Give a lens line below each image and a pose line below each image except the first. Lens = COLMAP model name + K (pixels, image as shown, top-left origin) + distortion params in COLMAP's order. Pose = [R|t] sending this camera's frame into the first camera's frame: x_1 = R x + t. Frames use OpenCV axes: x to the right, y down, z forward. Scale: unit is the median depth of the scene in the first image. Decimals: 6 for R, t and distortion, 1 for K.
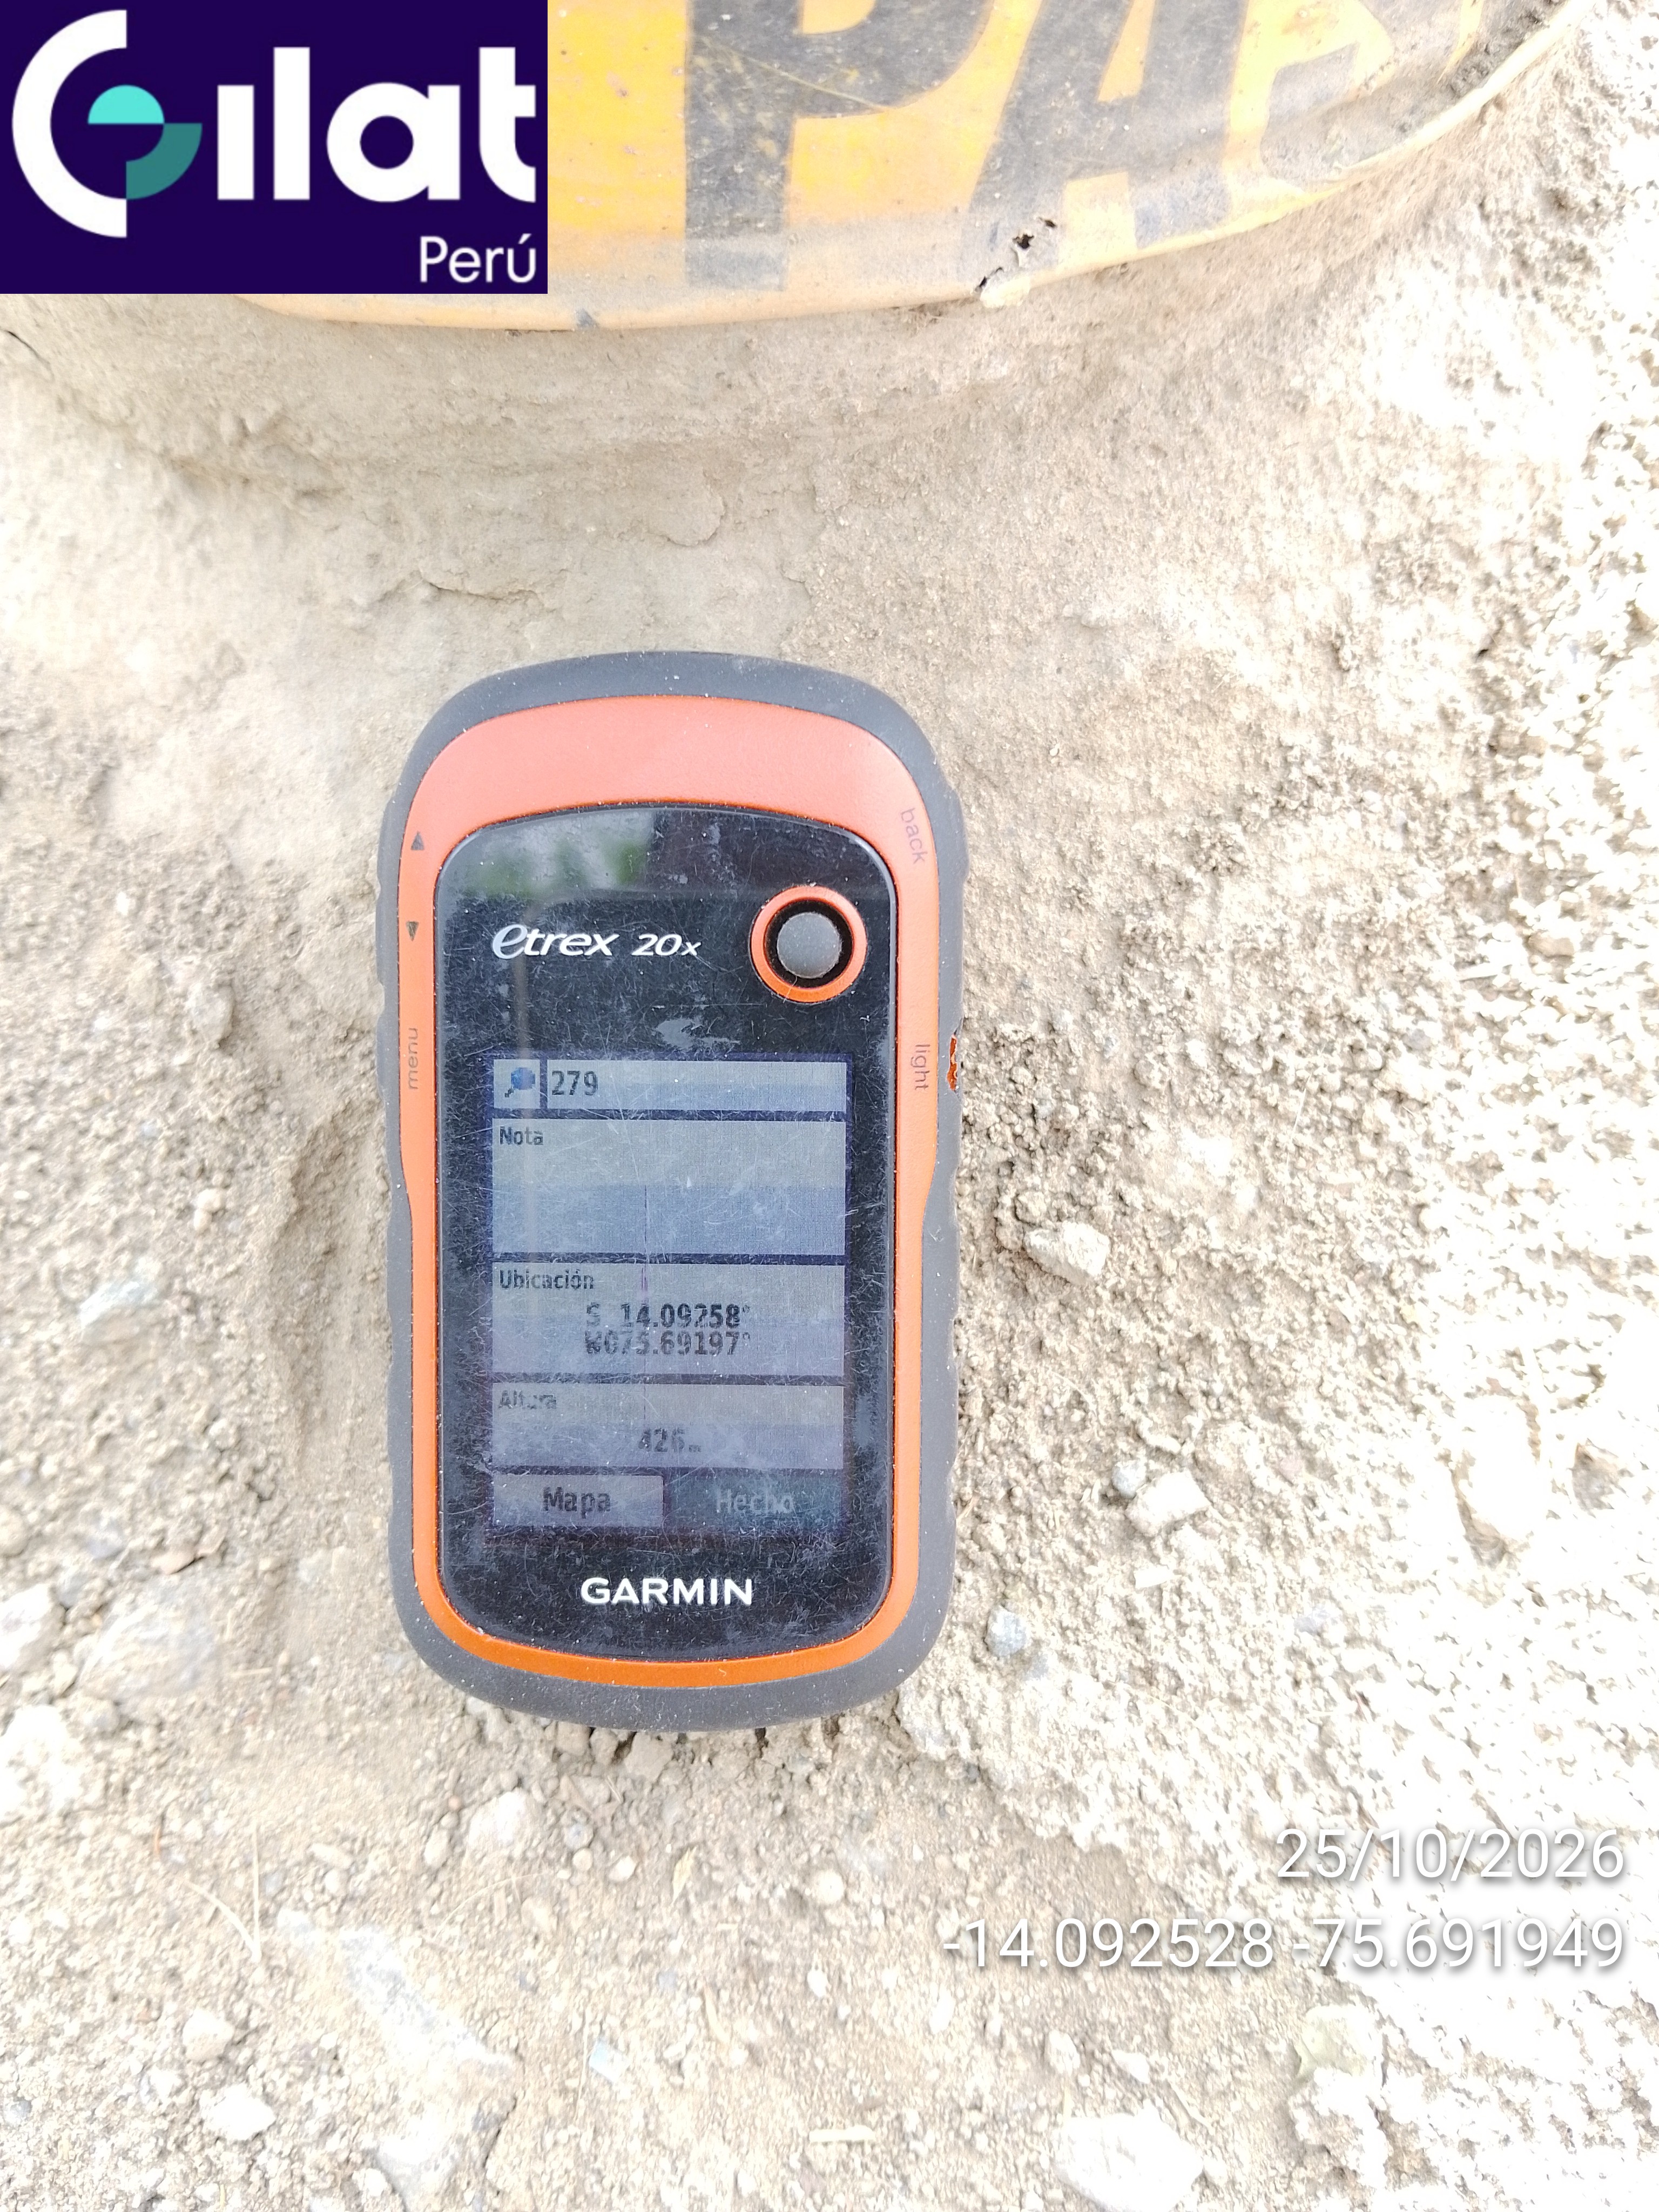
lens RADIAL K [[1872.8, 0, 823.3], [0, 1872.8, 1106.5], [0, 0, 1]] dist [0.034481, -0.167567]
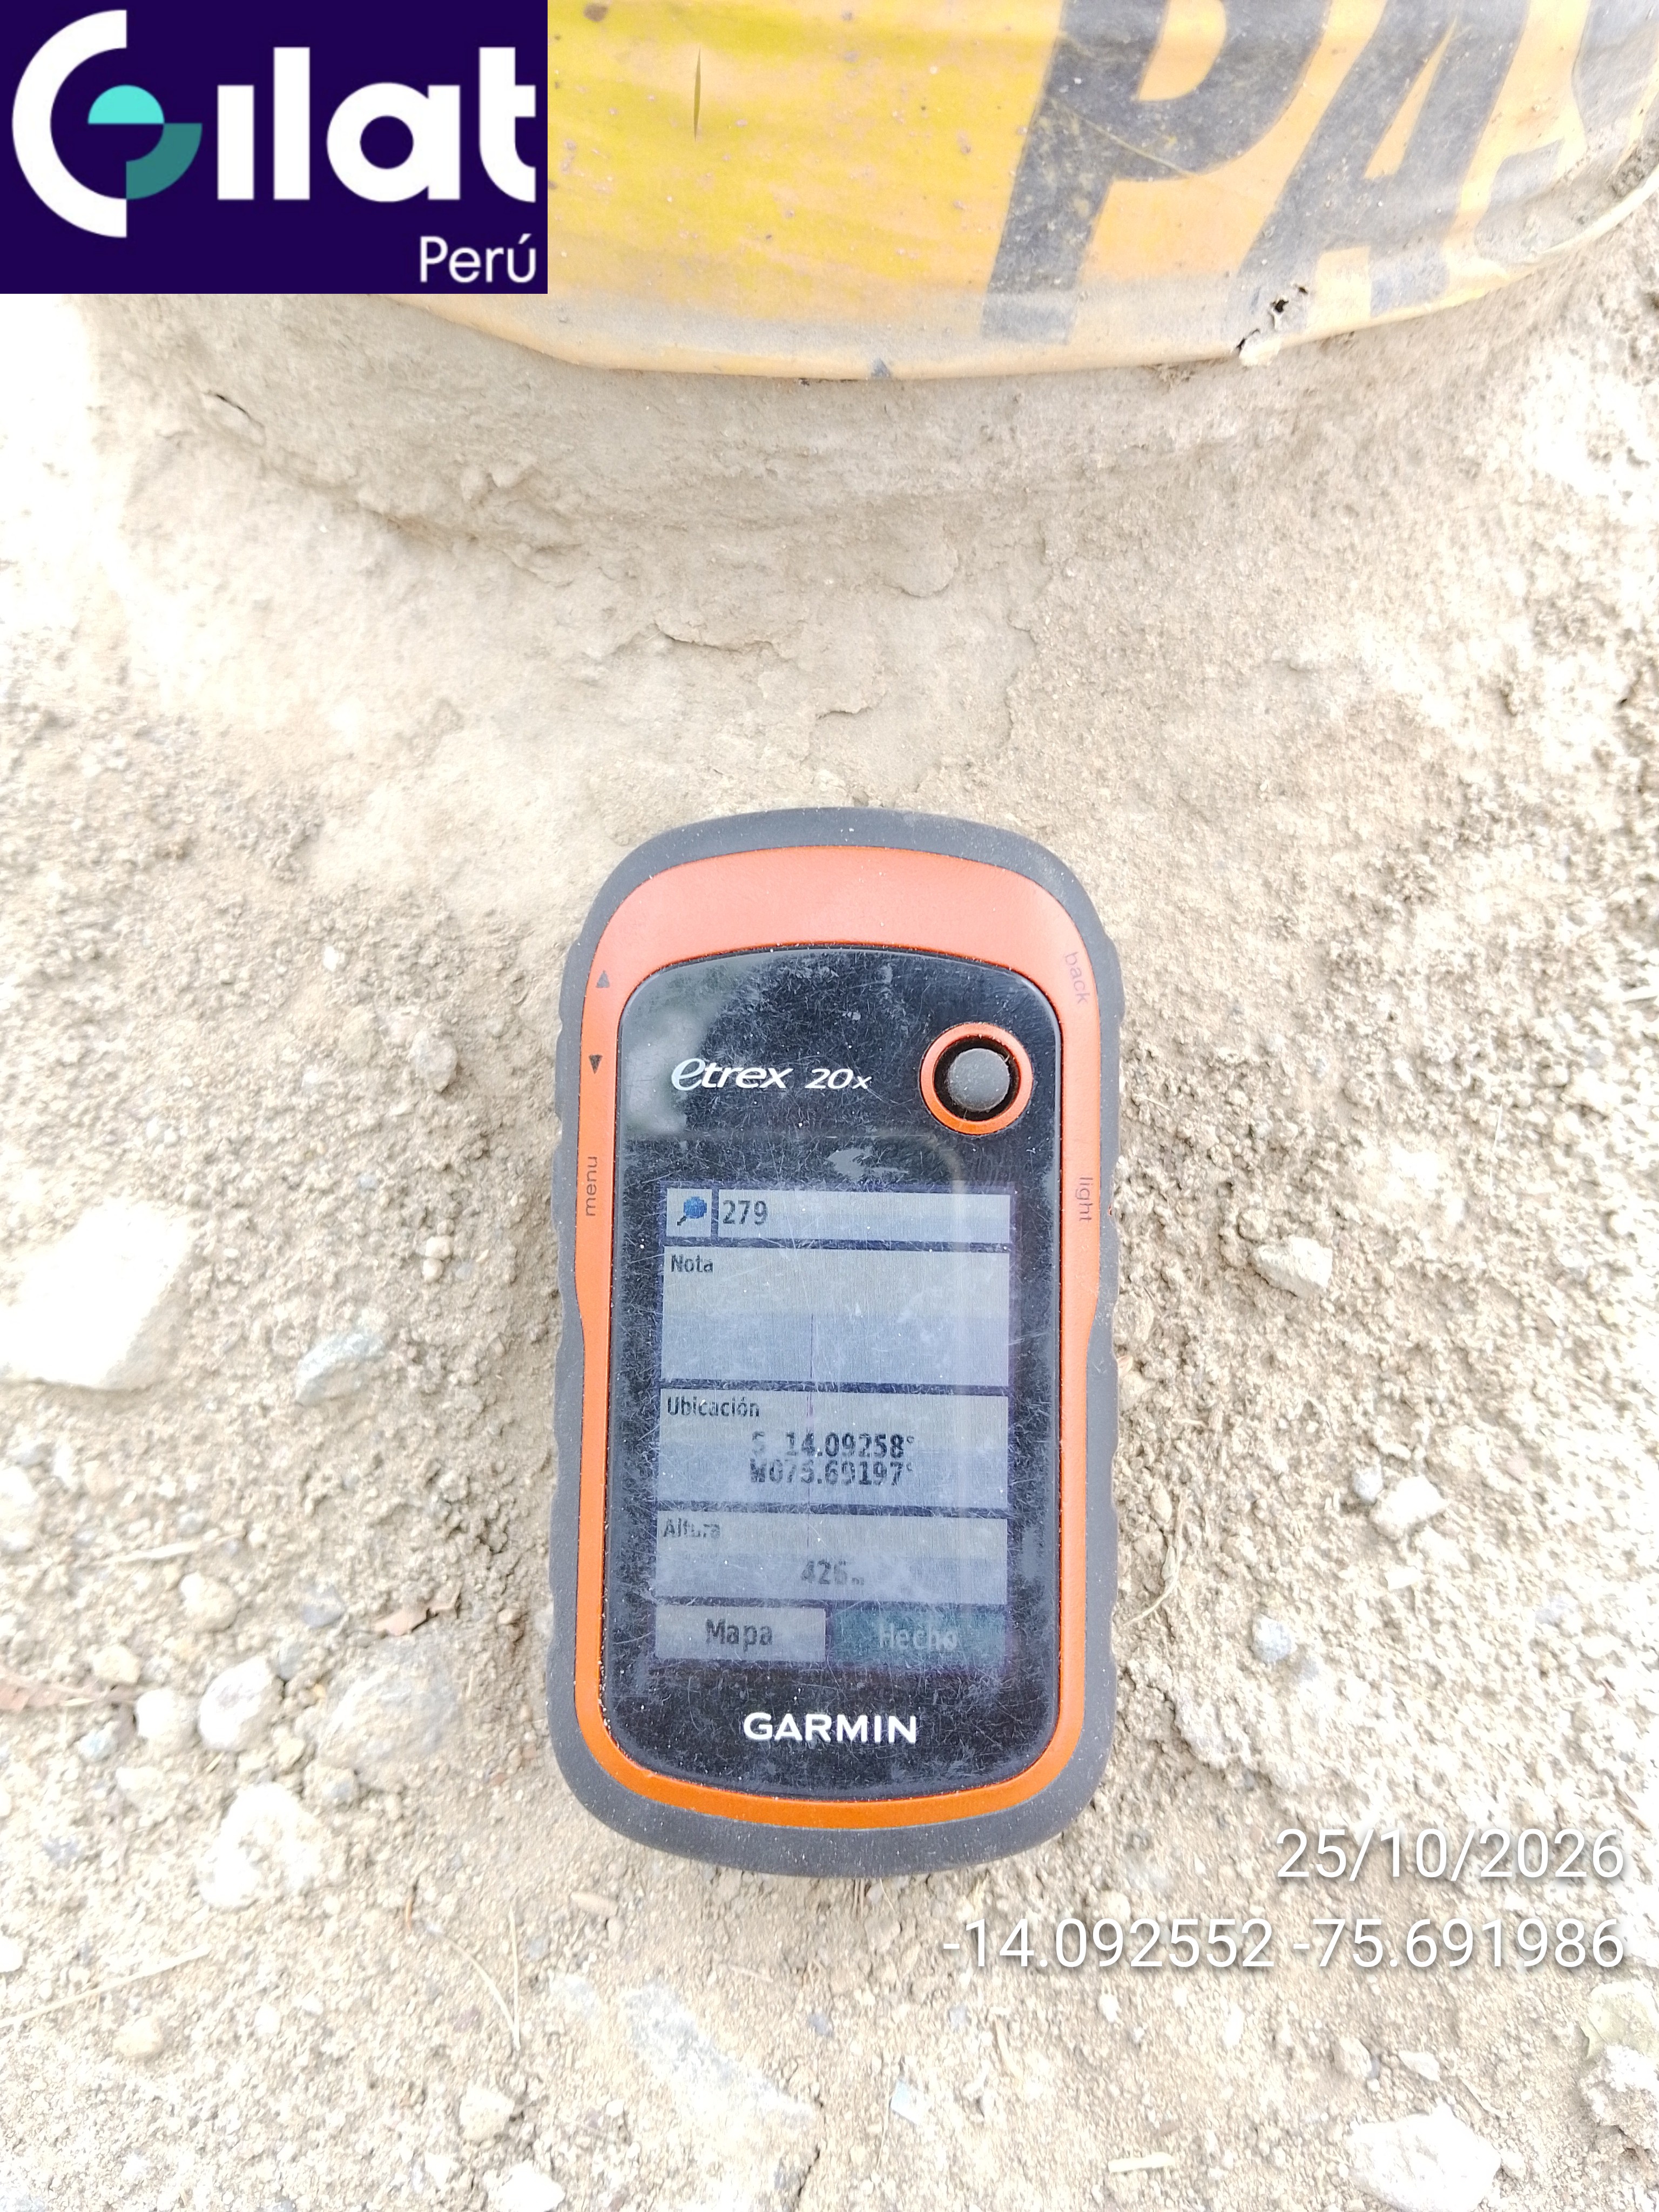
lens RADIAL K [[1872.8, 0, 823.3], [0, 1872.8, 1106.5], [0, 0, 1]] dist [0.034481, -0.167567]
pose [[0.995255, -0.025952, 0.093776, -0.220273], [0.034505, 0.995274, -0.090769, 0.074496], [-0.090977, 0.093575, 0.991447, -0.009685]]
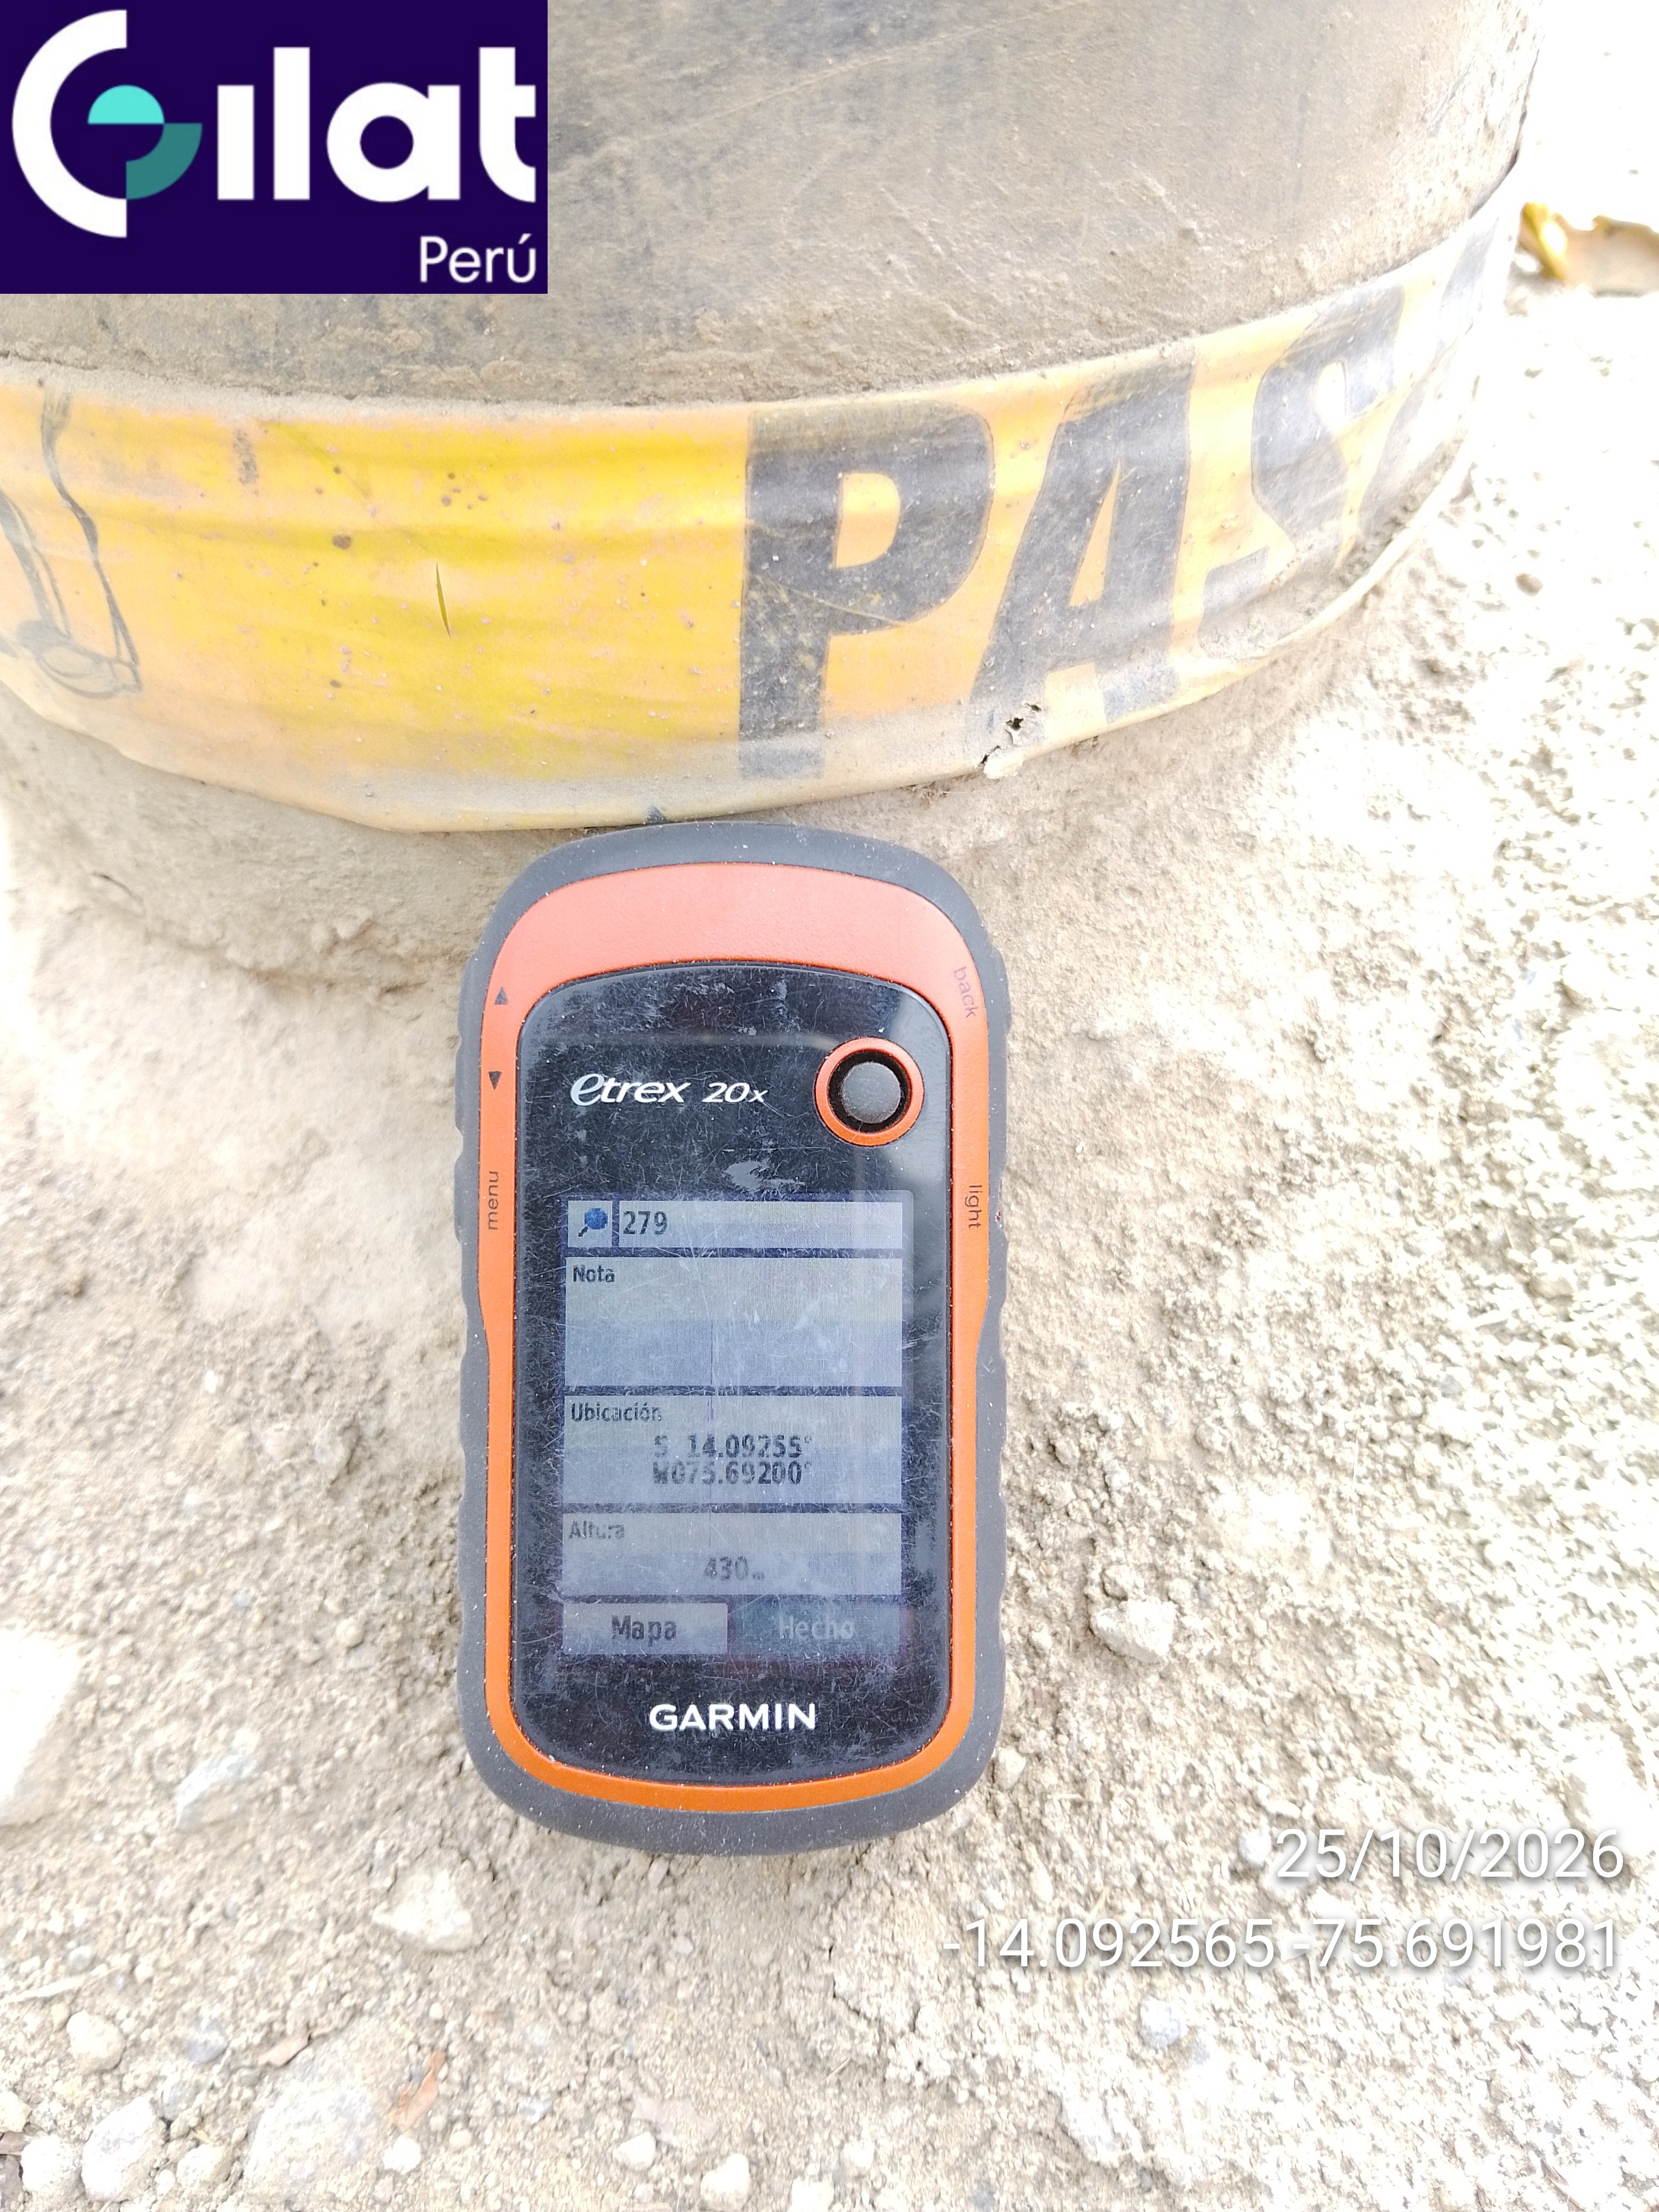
lens RADIAL K [[1863.9, 0, 823.0], [0, 1863.9, 1102.6], [0, 0, 1]] dist [0.021434, -0.126953]
pose [[0.994393, -0.088764, 0.057472, -0.085485], [0.101471, 0.953925, -0.282365, 0.075518], [-0.029760, 0.286613, 0.957584, -0.053317]]
